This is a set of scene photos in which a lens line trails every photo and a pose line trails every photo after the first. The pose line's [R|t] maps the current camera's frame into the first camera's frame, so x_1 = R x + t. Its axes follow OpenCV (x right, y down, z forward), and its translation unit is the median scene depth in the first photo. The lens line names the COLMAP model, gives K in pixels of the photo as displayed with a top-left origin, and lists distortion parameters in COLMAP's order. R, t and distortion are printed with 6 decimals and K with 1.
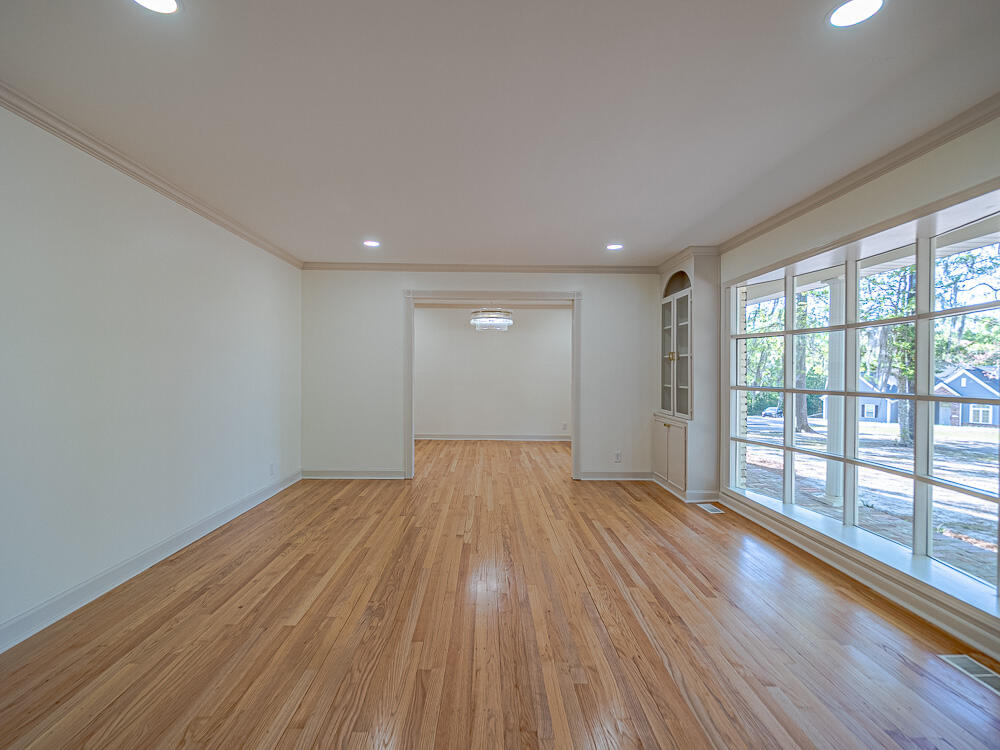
lens RADIAL K [[489.5, 0, 498.4], [0, 489.5, 377.4], [0, 0, 1]] dist [0.011482, -0.002135]
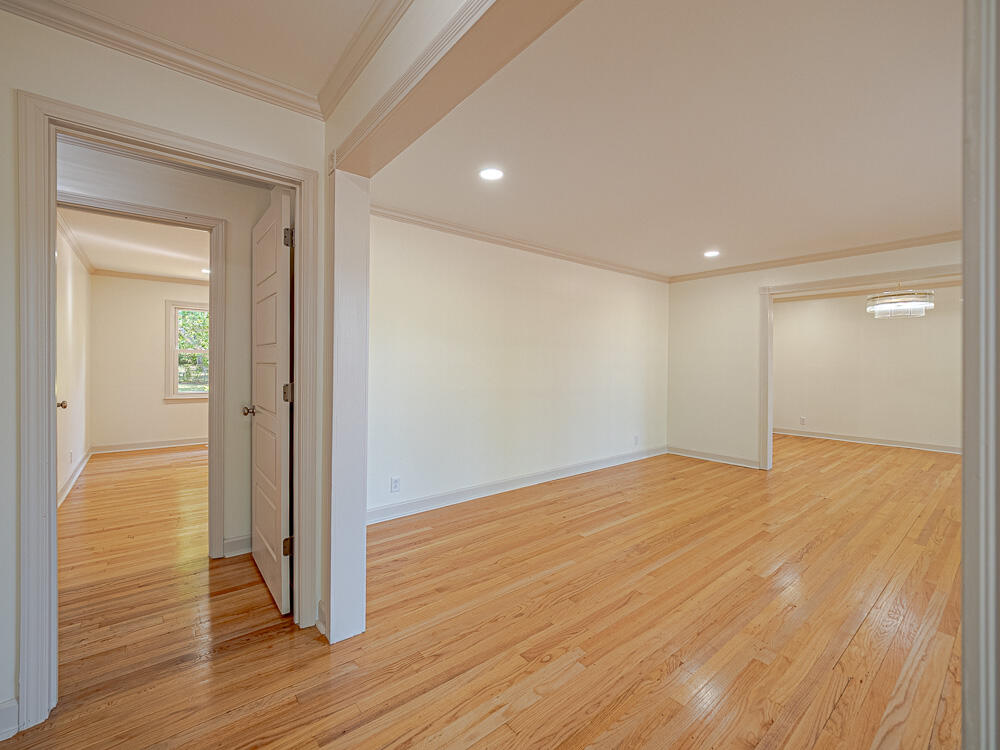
lens RADIAL K [[433.4, 0, 501.7], [0, 433.4, 368.3], [0, 0, 1]] dist [-0.007197, -0.000308]
pose [[0.620994, 0.001940, -0.783813, 0.303758], [-0.008896, 0.999950, -0.004572, 0.003508], [0.783764, 0.009812, 0.620981, -0.005938]]
